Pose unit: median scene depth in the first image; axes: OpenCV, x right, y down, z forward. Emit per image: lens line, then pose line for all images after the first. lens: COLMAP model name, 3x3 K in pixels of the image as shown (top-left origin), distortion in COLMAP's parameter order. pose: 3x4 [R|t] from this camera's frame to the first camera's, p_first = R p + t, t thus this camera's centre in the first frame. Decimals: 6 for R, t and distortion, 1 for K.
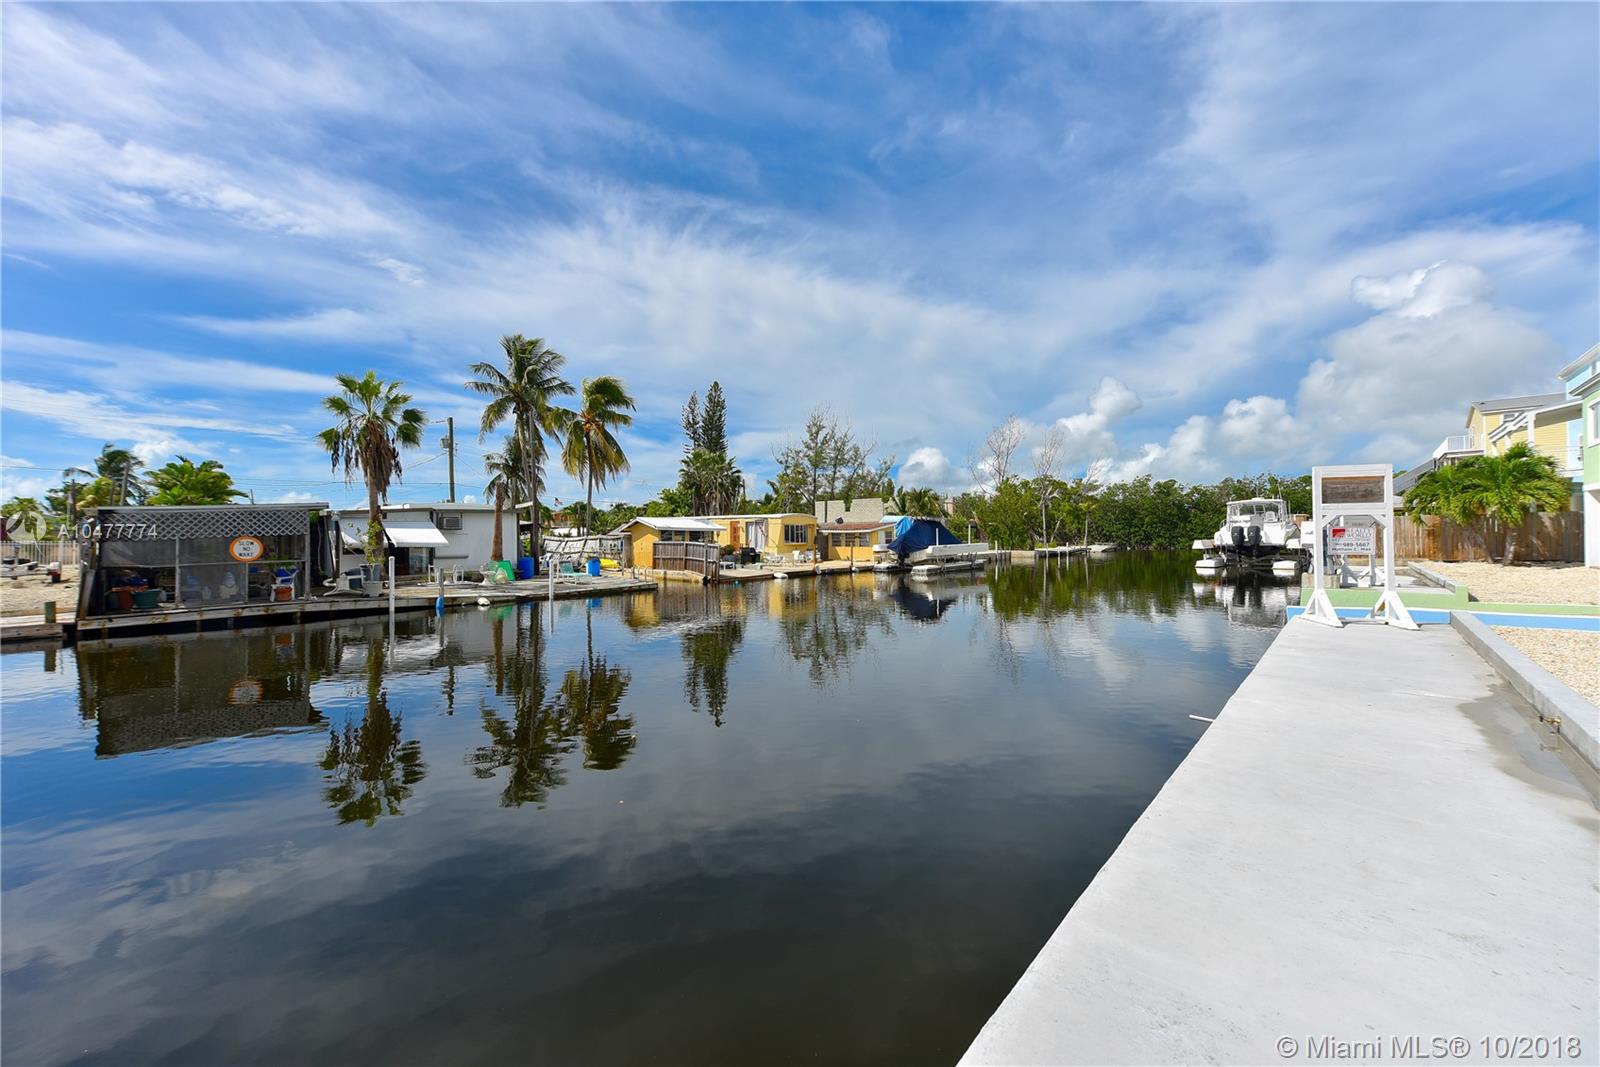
lens RADIAL K [[626.6, 0, 788.3], [0, 626.6, 509.6], [0, 0, 1]] dist [0.002658, -0.000584]
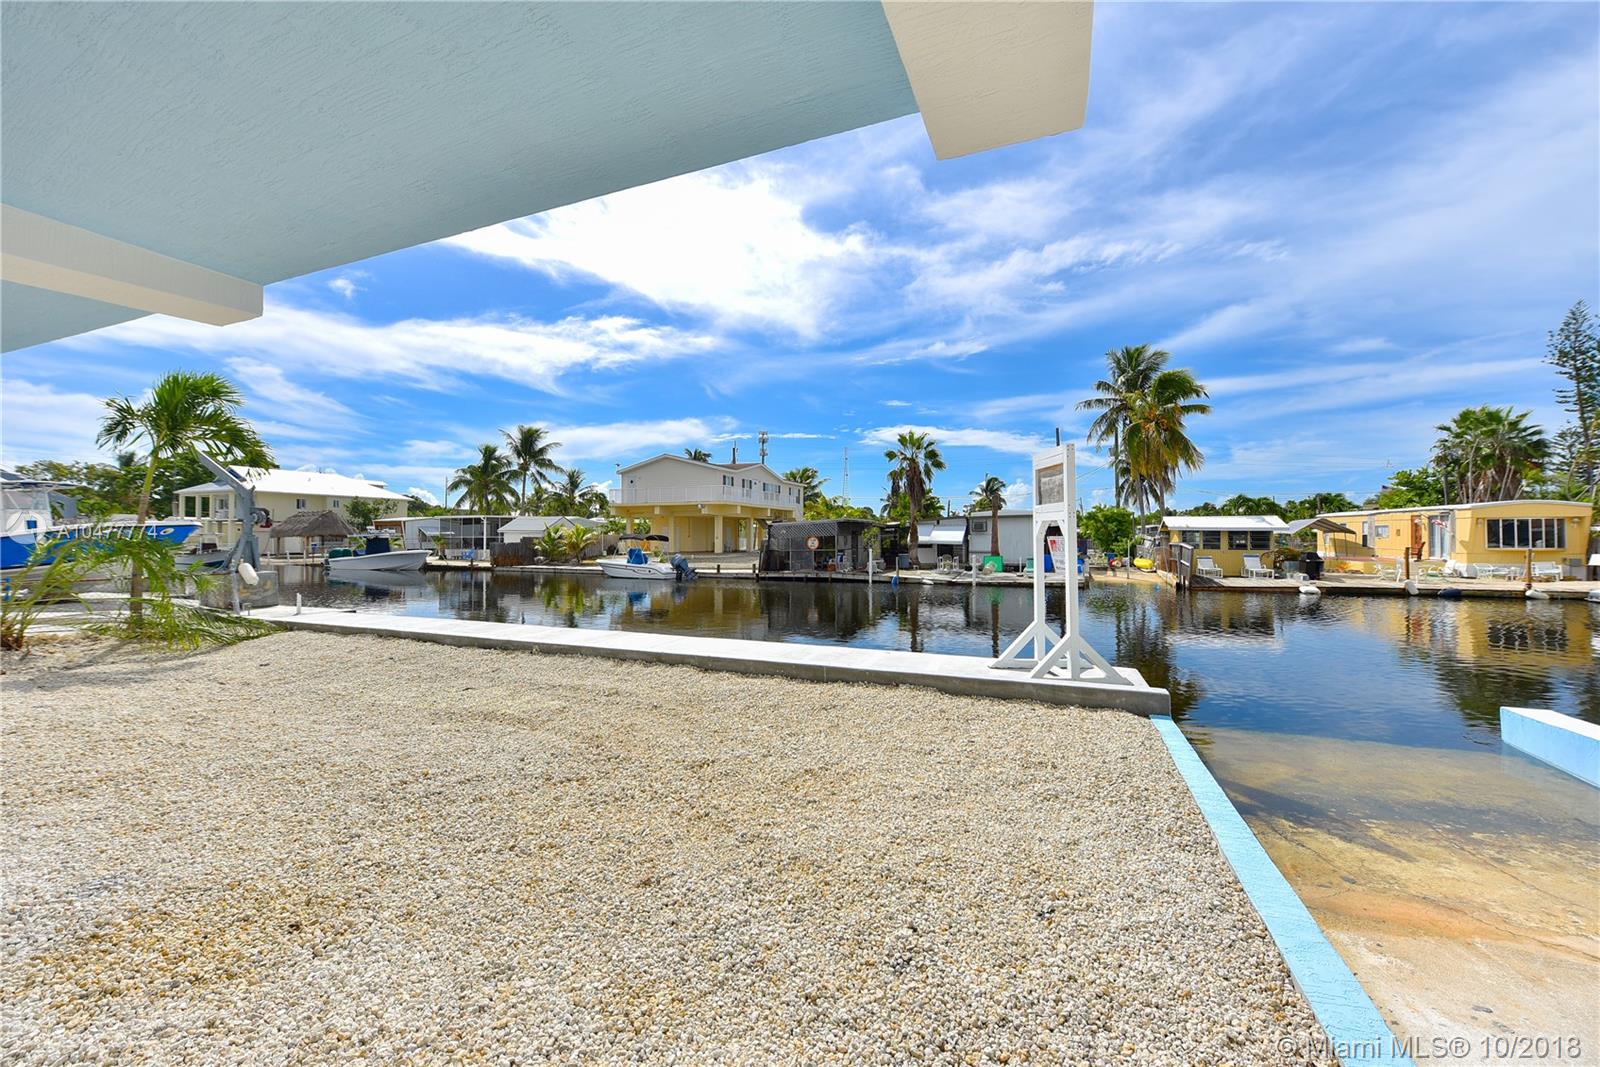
lens RADIAL K [[626.6, 0, 793.9], [0, 626.6, 520.5], [0, 0, 1]] dist [0.002658, -0.000584]
pose [[0.320236, -0.018281, -0.947161, 0.360473], [0.041502, 0.999125, -0.005252, -0.000608], [0.946428, -0.037627, 0.320714, 0.118444]]
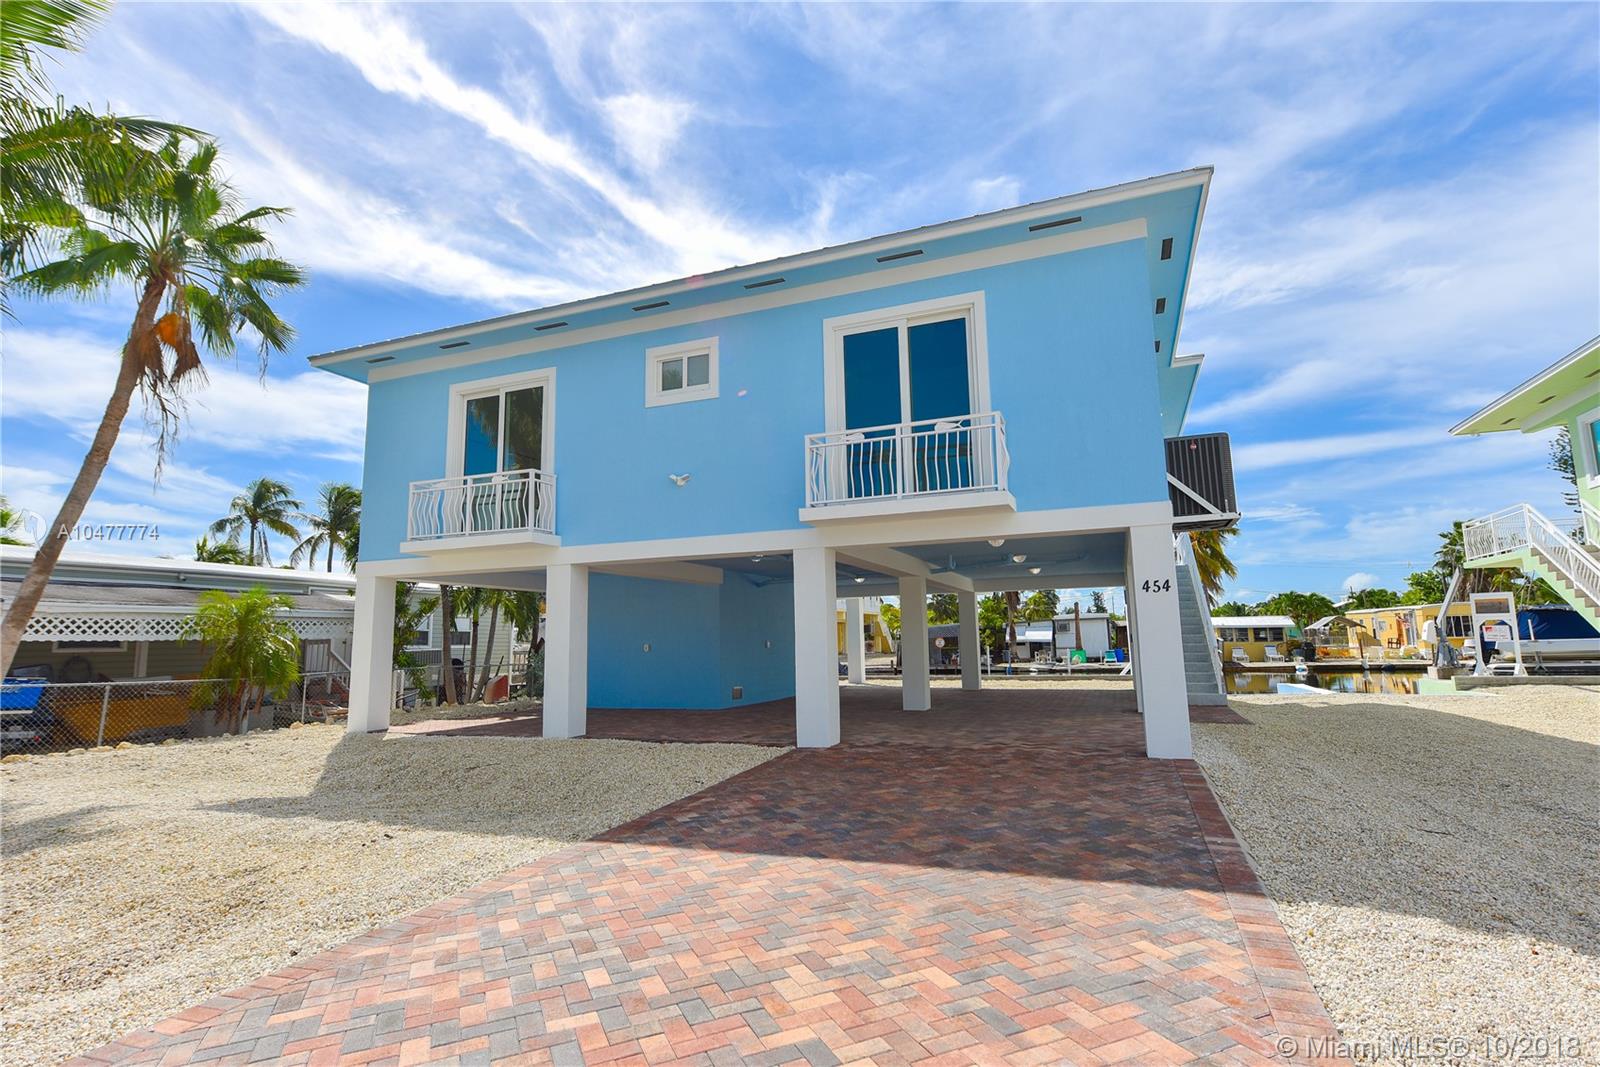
lens RADIAL K [[790.7, 0, 808.9], [0, 790.7, 531.6], [0, 0, 1]] dist [0.004668, -0.004239]
pose [[0.351846, -0.126148, -0.927519, 0.712312], [0.056760, 0.991929, -0.113377, -0.017733], [0.934336, -0.012755, 0.356166, -0.218853]]
